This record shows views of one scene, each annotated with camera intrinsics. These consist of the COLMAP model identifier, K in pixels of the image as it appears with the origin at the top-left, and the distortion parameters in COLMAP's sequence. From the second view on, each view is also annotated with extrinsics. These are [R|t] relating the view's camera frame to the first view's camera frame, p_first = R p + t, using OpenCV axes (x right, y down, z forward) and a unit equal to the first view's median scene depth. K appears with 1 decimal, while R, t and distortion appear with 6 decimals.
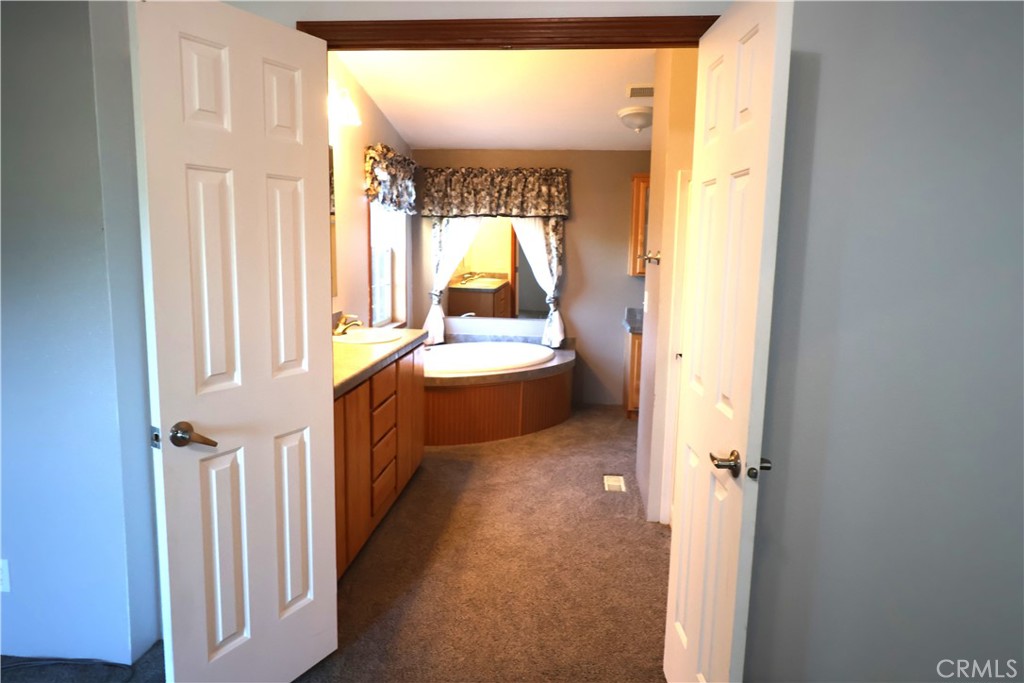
lens RADIAL K [[663.3, 0, 512.5], [0, 663.3, 338.0], [0, 0, 1]] dist [0.002148, -0.000496]
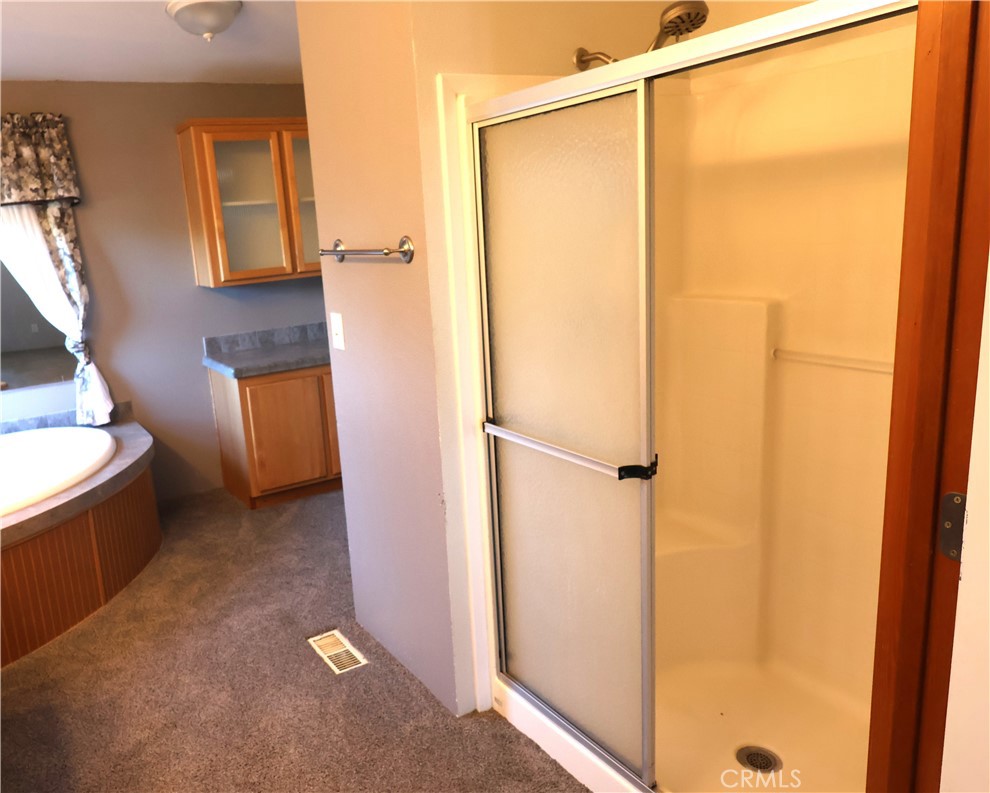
lens RADIAL K [[767.7, 0, 404.1], [0, 767.7, 392.6], [0, 0, 1]] dist [-0.004730, -0.002753]
pose [[0.818601, -0.202876, 0.537339, -0.079022], [0.168547, 0.979203, 0.112934, -0.046812], [-0.549076, -0.001881, 0.835771, 0.291288]]
